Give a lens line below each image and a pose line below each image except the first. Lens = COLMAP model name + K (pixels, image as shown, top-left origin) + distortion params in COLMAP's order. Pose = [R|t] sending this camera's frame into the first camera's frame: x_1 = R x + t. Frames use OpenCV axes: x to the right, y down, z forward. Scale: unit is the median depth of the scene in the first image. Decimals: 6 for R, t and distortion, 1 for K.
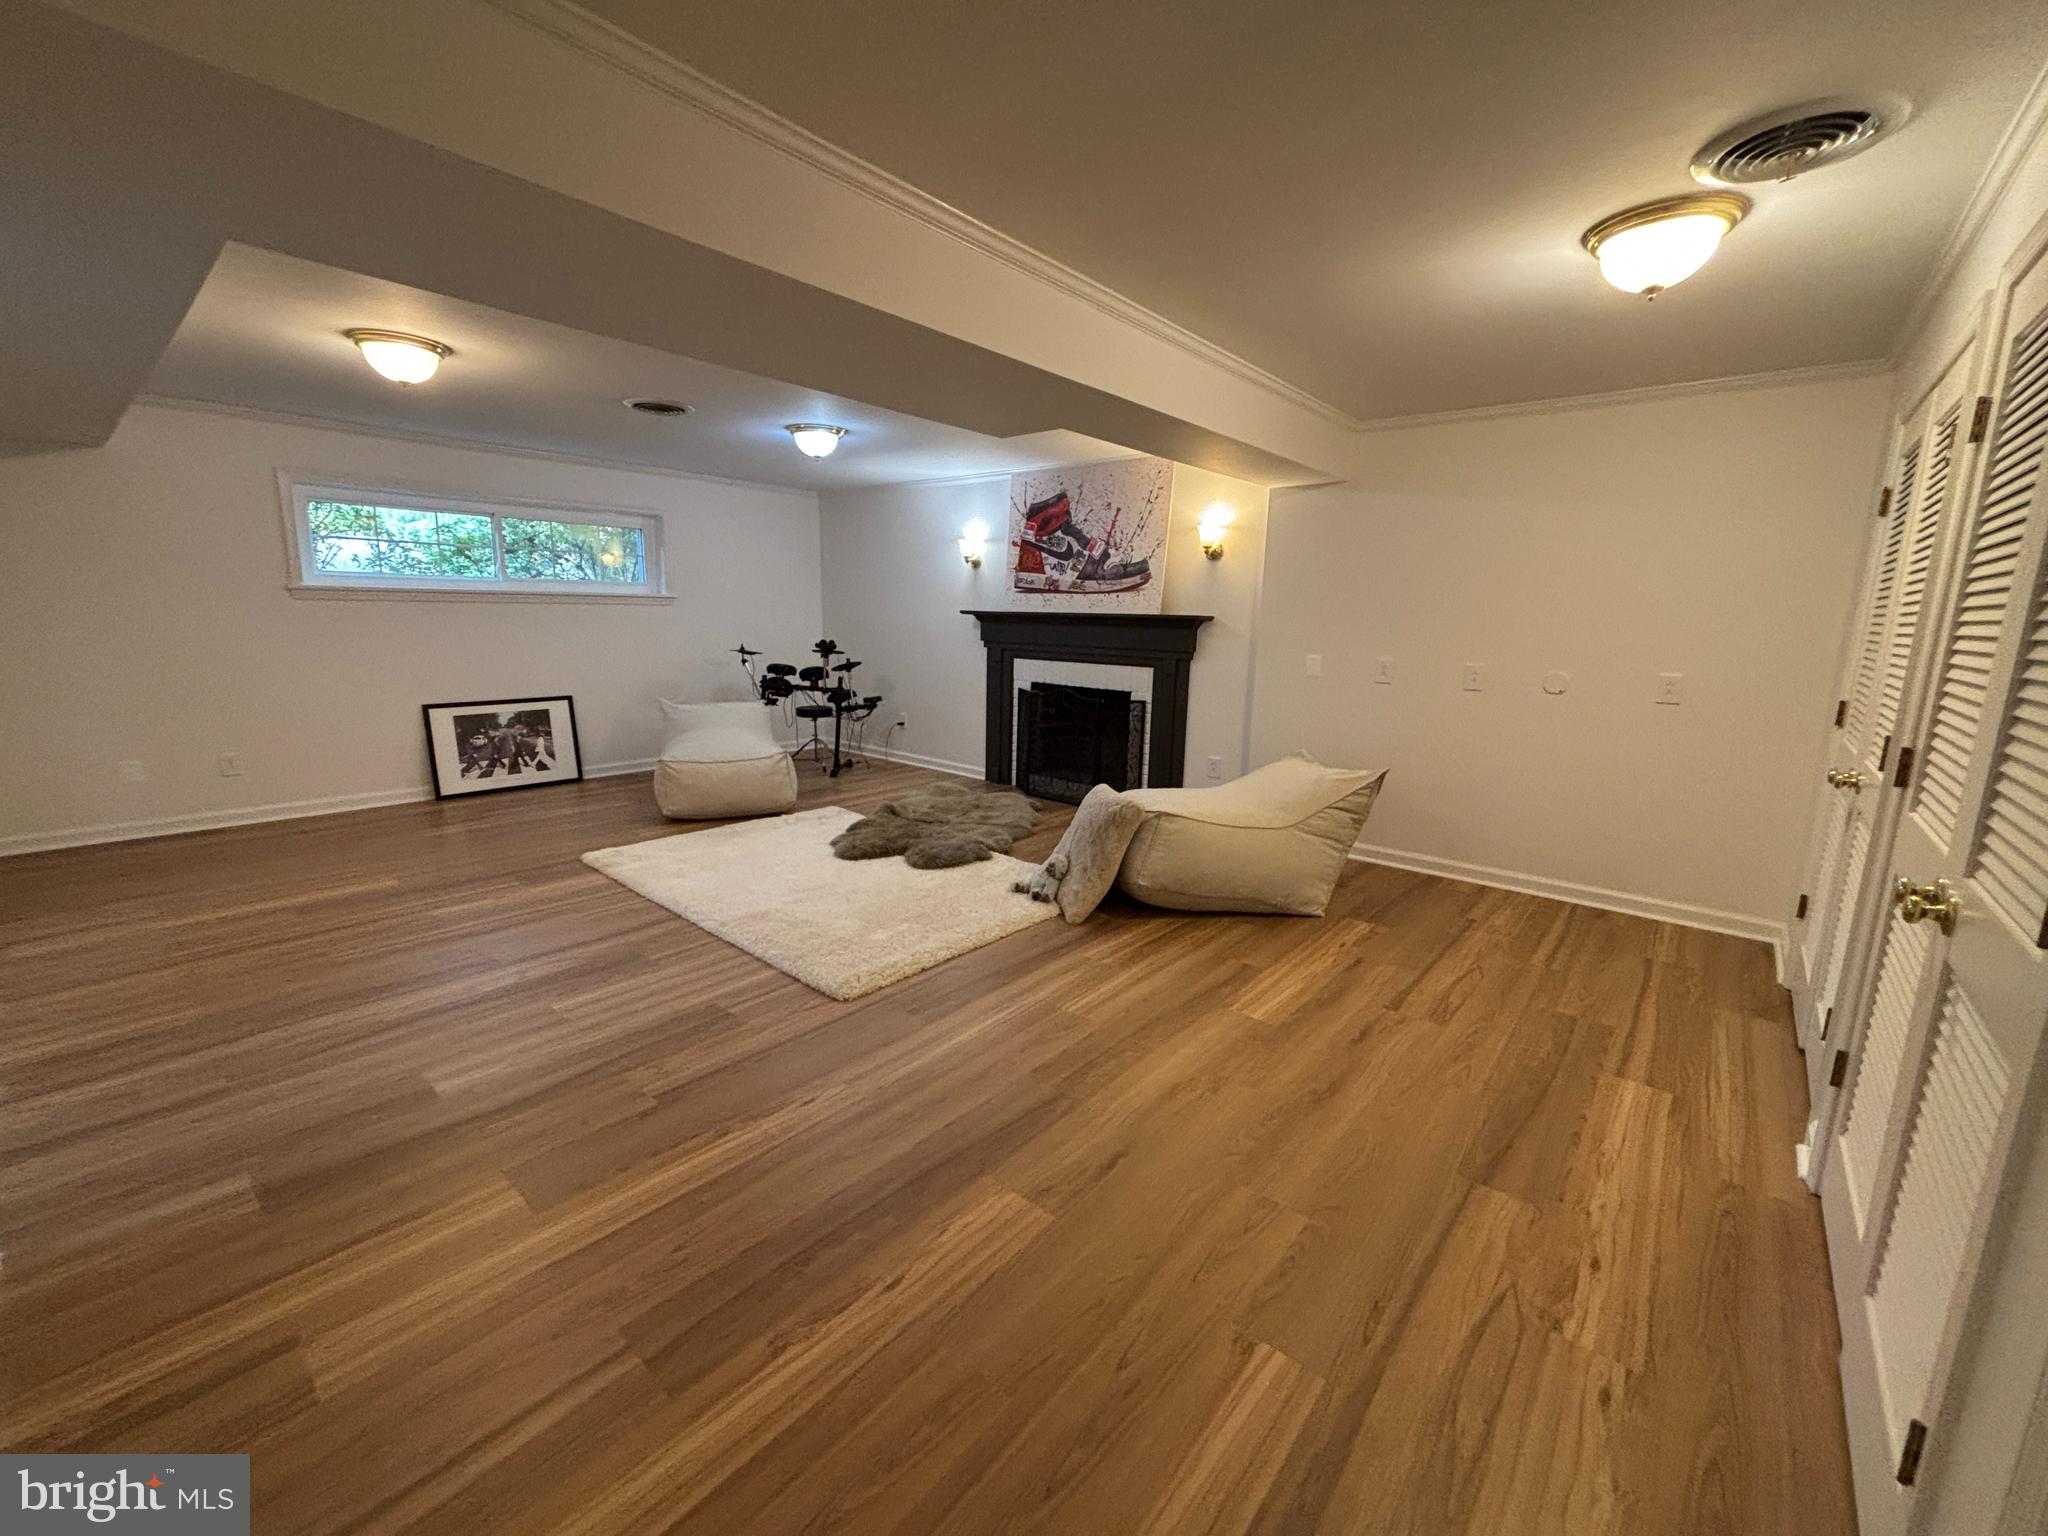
lens RADIAL K [[811.5, 0, 1022.0], [0, 811.5, 766.2], [0, 0, 1]] dist [0.012440, -0.003984]
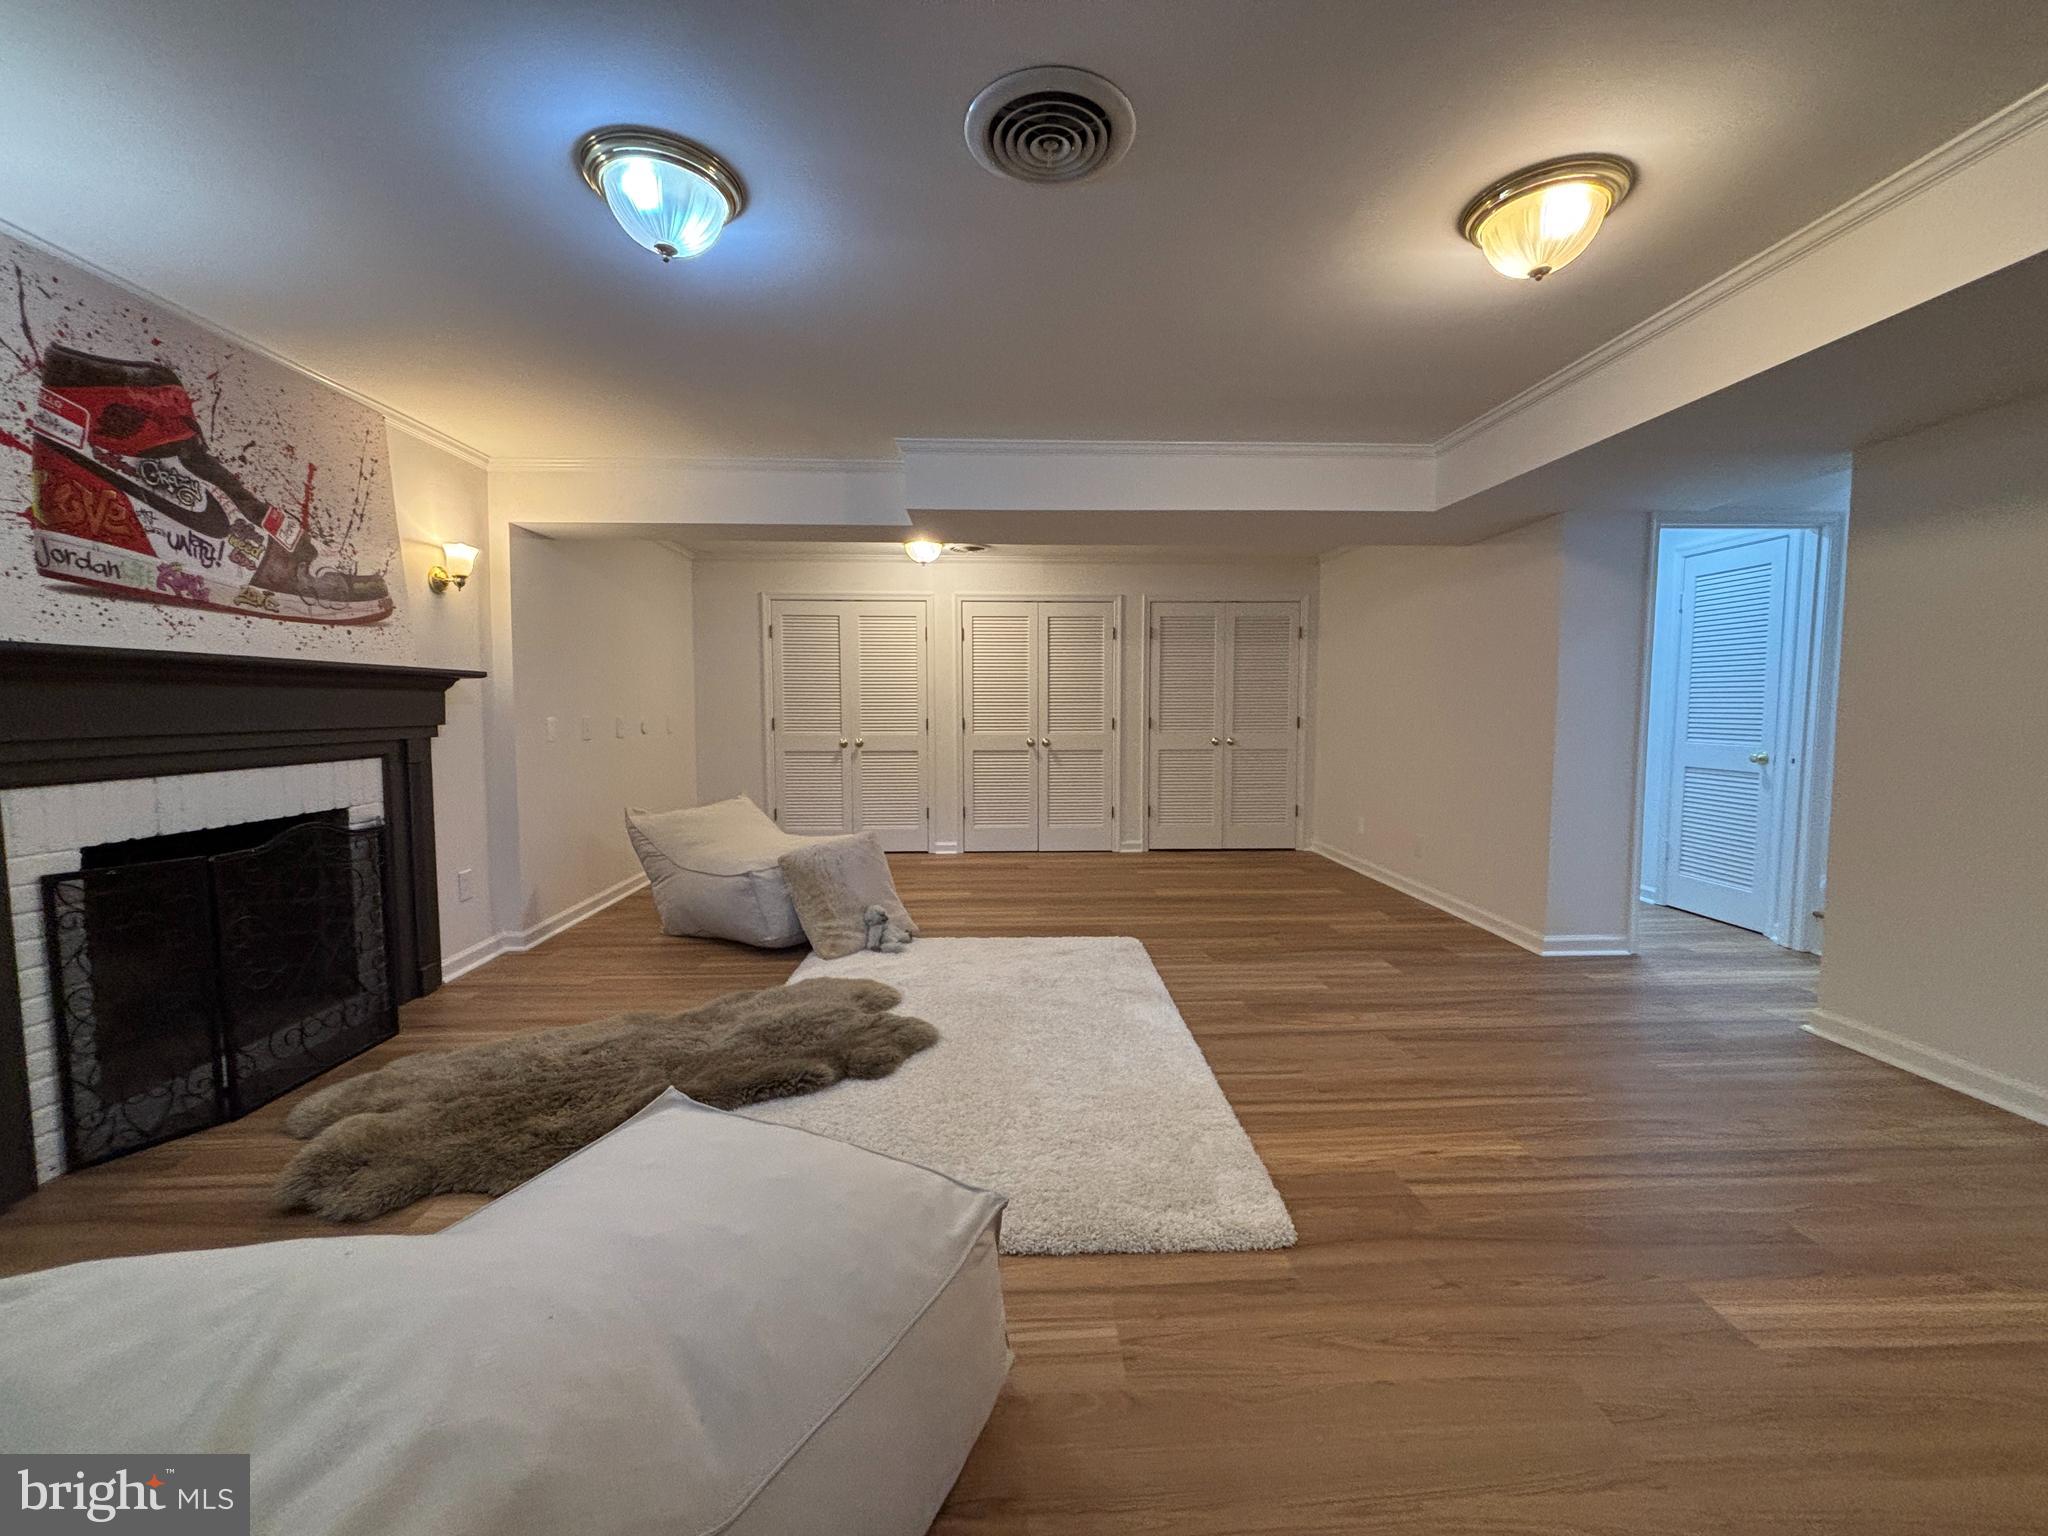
lens RADIAL K [[823.7, 0, 1022.5], [0, 823.7, 758.9], [0, 0, 1]] dist [0.009183, -0.005352]
pose [[-0.678753, -0.066782, 0.731324, -0.581379], [0.124071, 0.971112, 0.203832, -0.182199], [-0.723810, 0.229088, -0.650859, 1.040224]]
